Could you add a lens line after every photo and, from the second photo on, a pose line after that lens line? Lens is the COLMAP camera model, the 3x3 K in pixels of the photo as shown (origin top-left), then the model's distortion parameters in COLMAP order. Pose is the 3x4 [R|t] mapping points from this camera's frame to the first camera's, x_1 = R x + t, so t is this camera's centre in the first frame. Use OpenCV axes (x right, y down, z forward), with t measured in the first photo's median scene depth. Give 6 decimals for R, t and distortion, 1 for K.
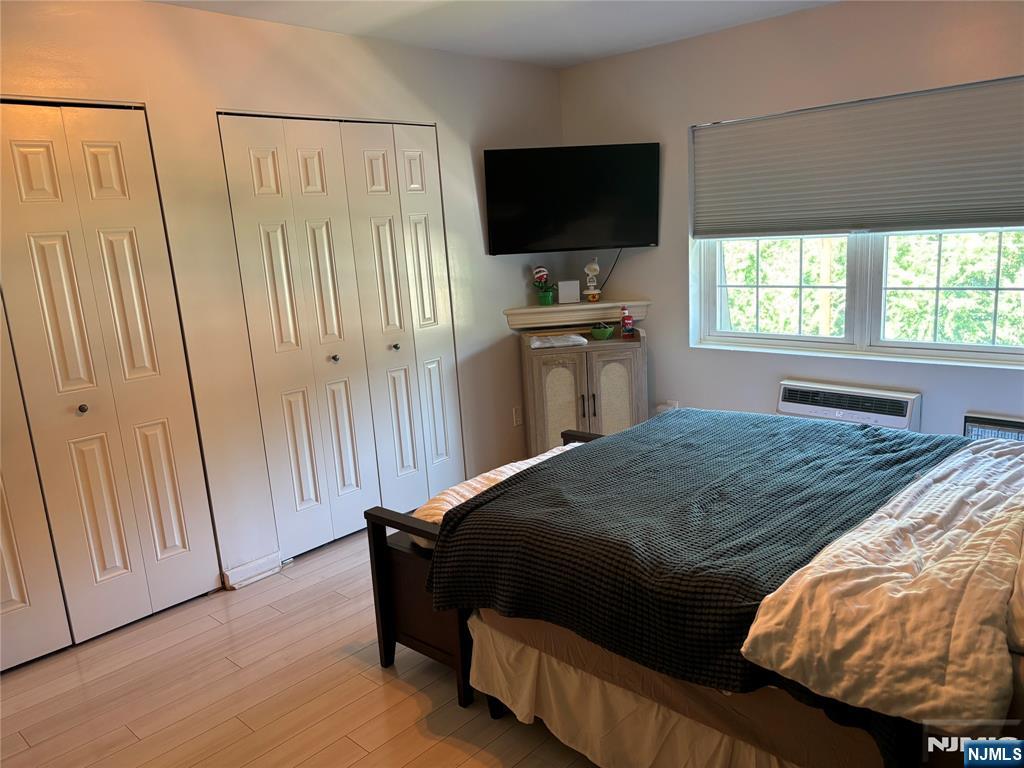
lens RADIAL K [[781.8, 0, 550.3], [0, 781.8, 393.2], [0, 0, 1]] dist [0.051499, -0.040386]
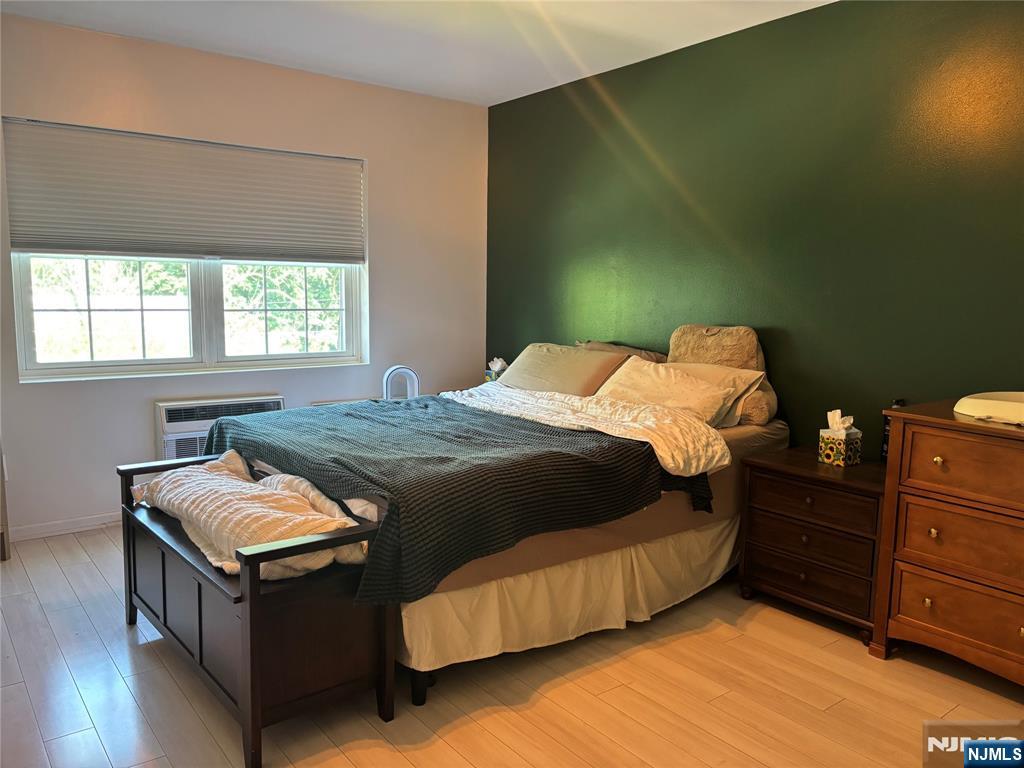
lens RADIAL K [[781.8, 0, 509.8], [0, 781.8, 387.9], [0, 0, 1]] dist [0.051499, -0.040386]
pose [[0.173739, -0.069183, 0.982359, -0.558407], [0.184699, 0.982117, 0.036500, 0.010170], [-0.967316, 0.175099, 0.183410, 0.372052]]
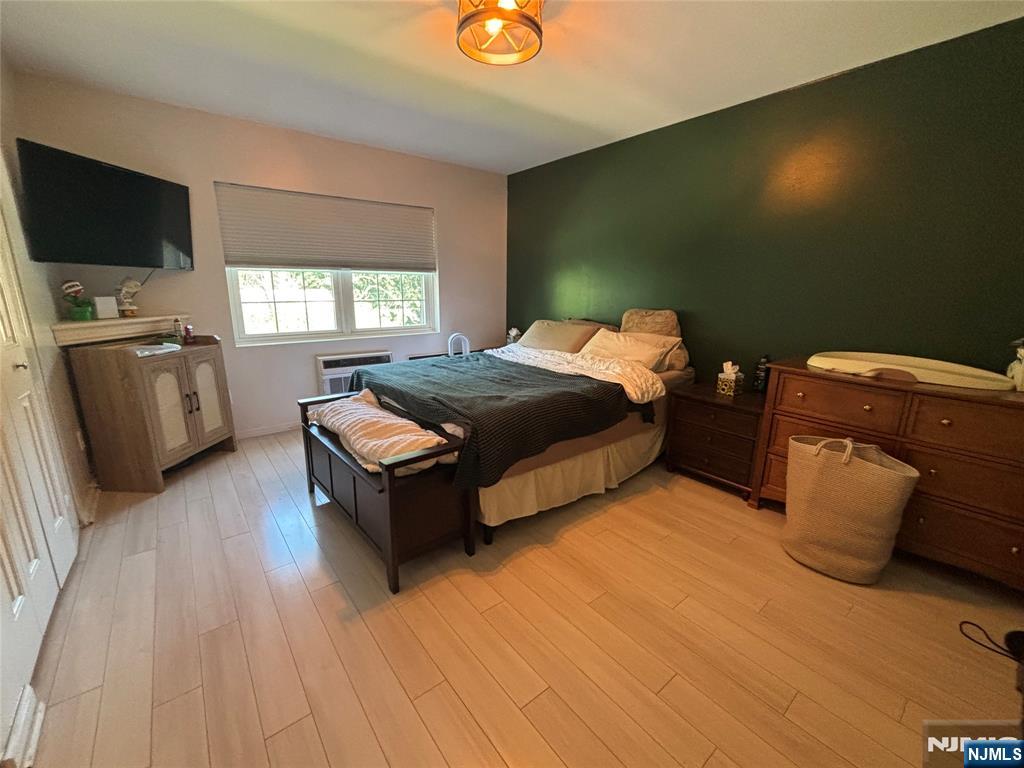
lens RADIAL K [[420.9, 0, 507.0], [0, 420.9, 374.7], [0, 0, 1]] dist [0.013082, -0.001162]
pose [[0.160163, -0.155851, 0.974709, -0.485807], [0.190060, 0.973849, 0.124483, -0.013952], [-0.968620, 0.165316, 0.185595, 0.430244]]
